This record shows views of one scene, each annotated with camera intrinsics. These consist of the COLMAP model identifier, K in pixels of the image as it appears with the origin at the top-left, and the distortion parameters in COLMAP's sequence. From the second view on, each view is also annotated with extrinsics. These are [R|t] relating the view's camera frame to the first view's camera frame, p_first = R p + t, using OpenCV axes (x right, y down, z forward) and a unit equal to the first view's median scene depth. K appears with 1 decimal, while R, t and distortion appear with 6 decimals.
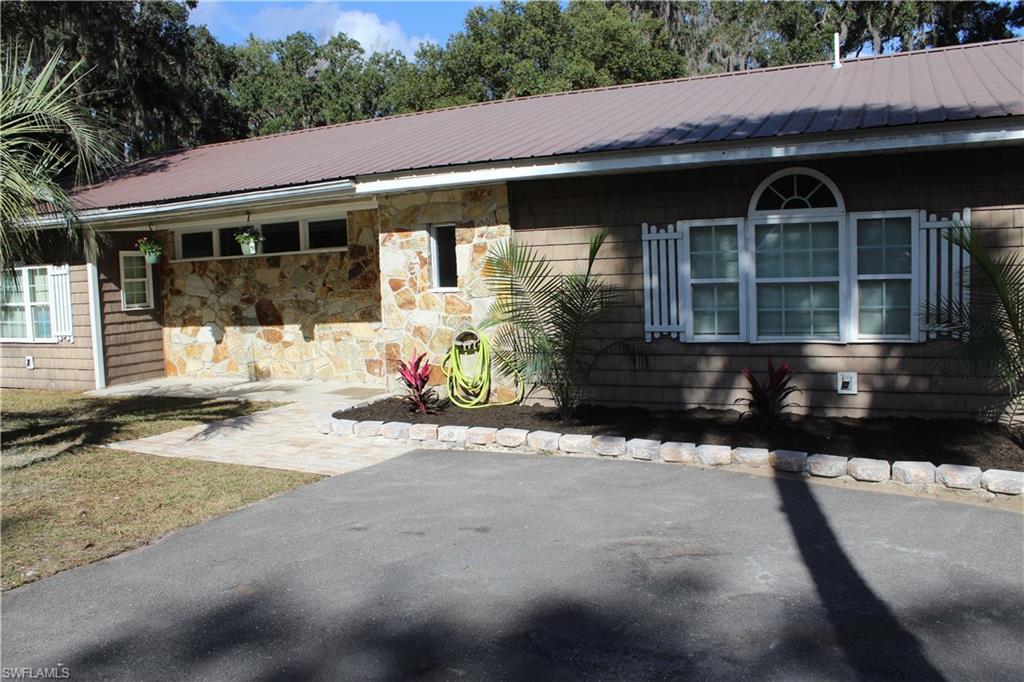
lens RADIAL K [[856.8, 0, 515.4], [0, 856.8, 338.9], [0, 0, 1]] dist [-0.100723, 0.004859]
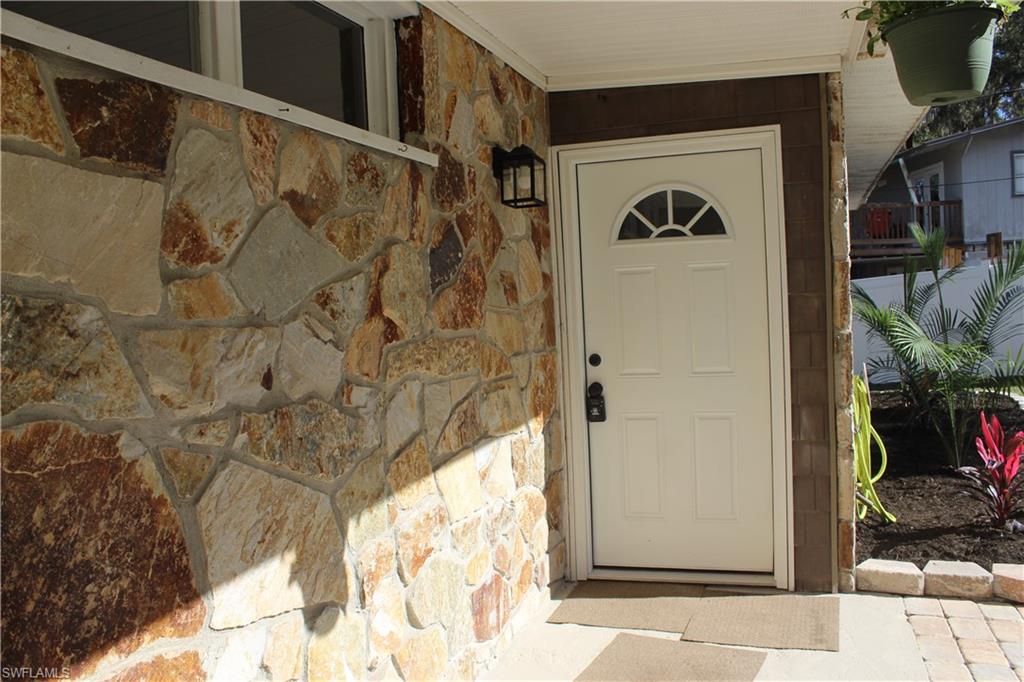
lens RADIAL K [[856.8, 0, 515.4], [0, 856.8, 338.9], [0, 0, 1]] dist [-0.100723, 0.004859]
pose [[-0.132197, -0.005787, 0.991207, -0.420101], [0.112091, 0.993481, 0.020750, -0.055840], [-0.984865, 0.113848, -0.130687, 0.976636]]
